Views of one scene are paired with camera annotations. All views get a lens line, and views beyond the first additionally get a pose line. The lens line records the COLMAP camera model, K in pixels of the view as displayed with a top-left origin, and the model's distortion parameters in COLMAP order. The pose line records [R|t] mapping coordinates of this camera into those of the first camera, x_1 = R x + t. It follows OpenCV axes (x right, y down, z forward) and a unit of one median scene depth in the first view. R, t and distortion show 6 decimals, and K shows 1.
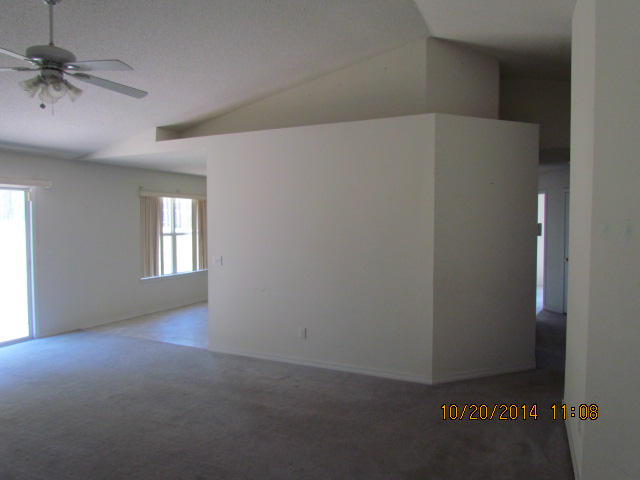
lens RADIAL K [[442.5, 0, 320.0], [0, 442.5, 240.0], [0, 0, 1]] dist [-0.002712, 0.000139]
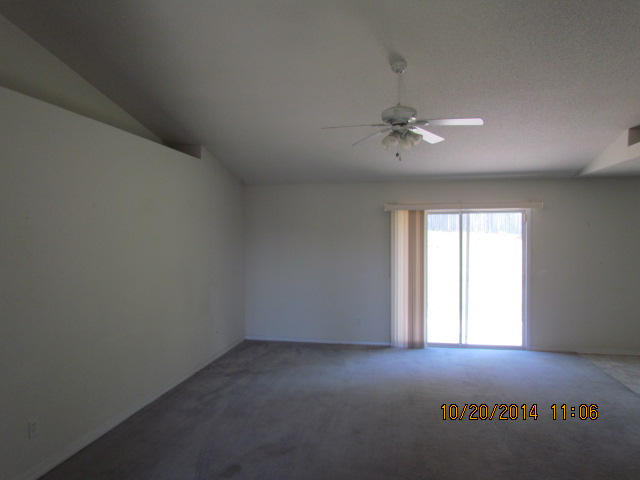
lens RADIAL K [[454.2, 0, 322.5], [0, 454.2, 239.8], [0, 0, 1]] dist [-0.023311, 0.002374]
pose [[0.273493, 0.010670, -0.961815, 0.272256], [-0.037085, 0.999312, 0.000541, -0.025730], [0.961159, 0.035521, 0.273700, 0.215501]]
